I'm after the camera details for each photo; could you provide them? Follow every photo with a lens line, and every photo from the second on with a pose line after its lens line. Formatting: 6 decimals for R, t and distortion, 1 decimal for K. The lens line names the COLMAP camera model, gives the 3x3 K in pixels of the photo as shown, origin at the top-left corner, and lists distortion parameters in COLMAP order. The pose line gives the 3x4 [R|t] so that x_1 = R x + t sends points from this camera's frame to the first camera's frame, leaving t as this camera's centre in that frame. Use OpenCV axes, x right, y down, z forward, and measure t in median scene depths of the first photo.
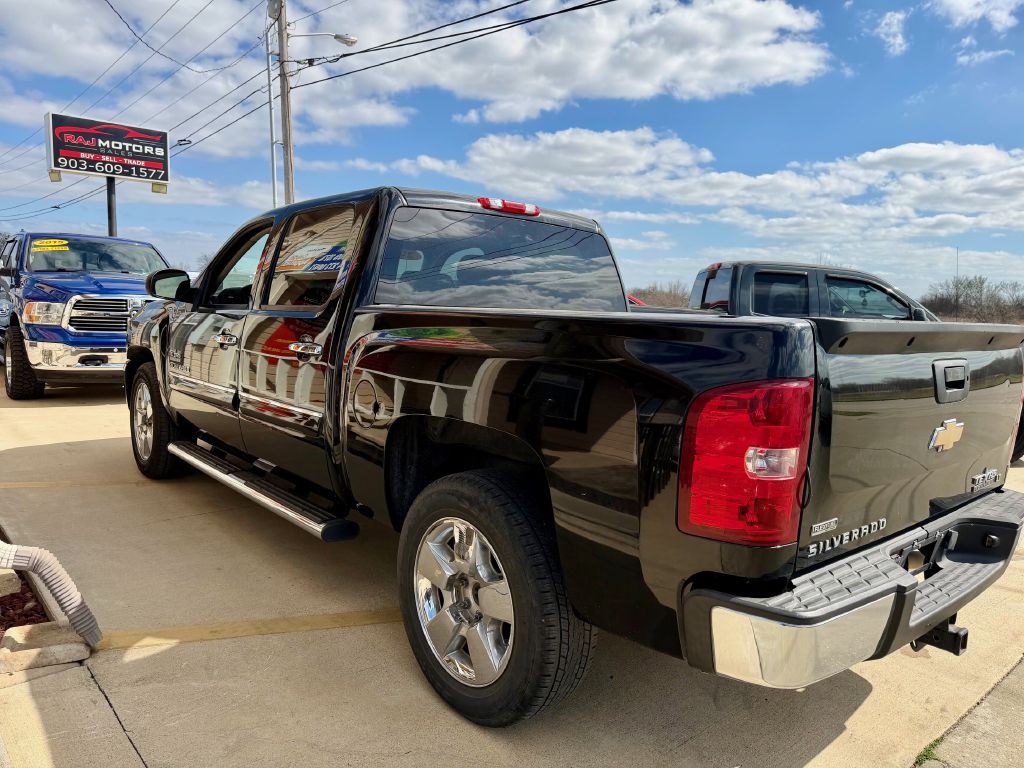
lens RADIAL K [[720.0, 0, 516.9], [0, 720.0, 393.4], [0, 0, 1]] dist [0.003621, -0.004899]
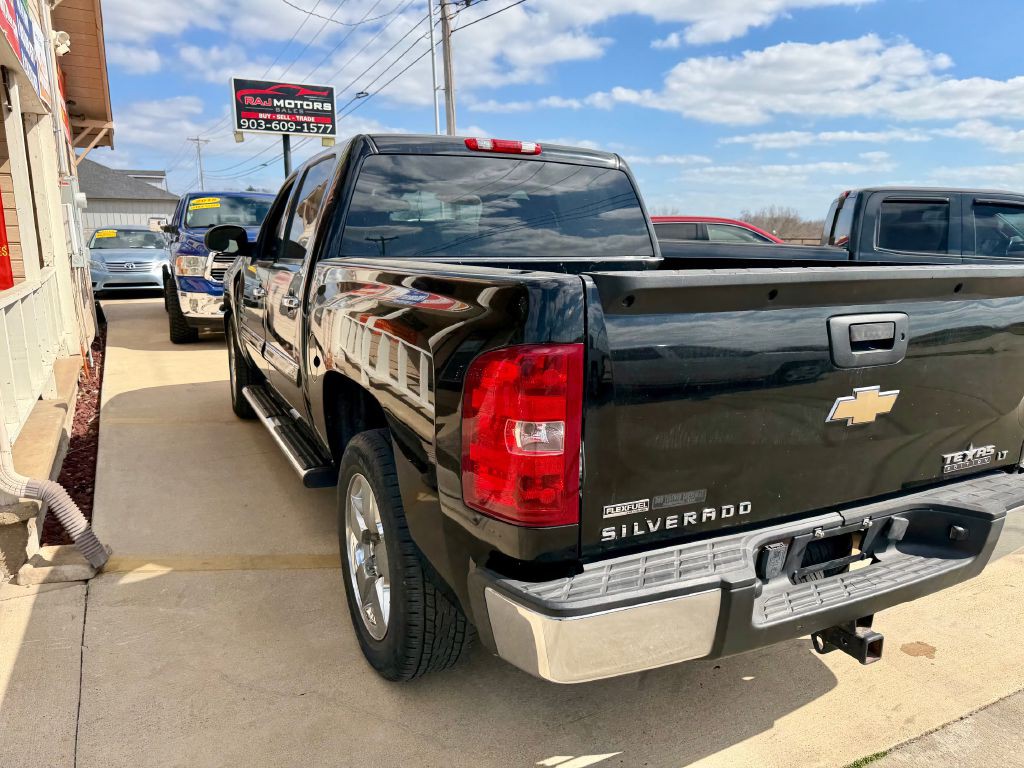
lens RADIAL K [[724.4, 0, 518.4], [0, 724.4, 389.5], [0, 0, 1]] dist [0.007100, -0.010380]
pose [[0.968800, 0.019343, -0.247088, 0.262719], [-0.000540, 0.997112, 0.075941, -0.014610], [0.247844, -0.073439, 0.966013, 0.060380]]
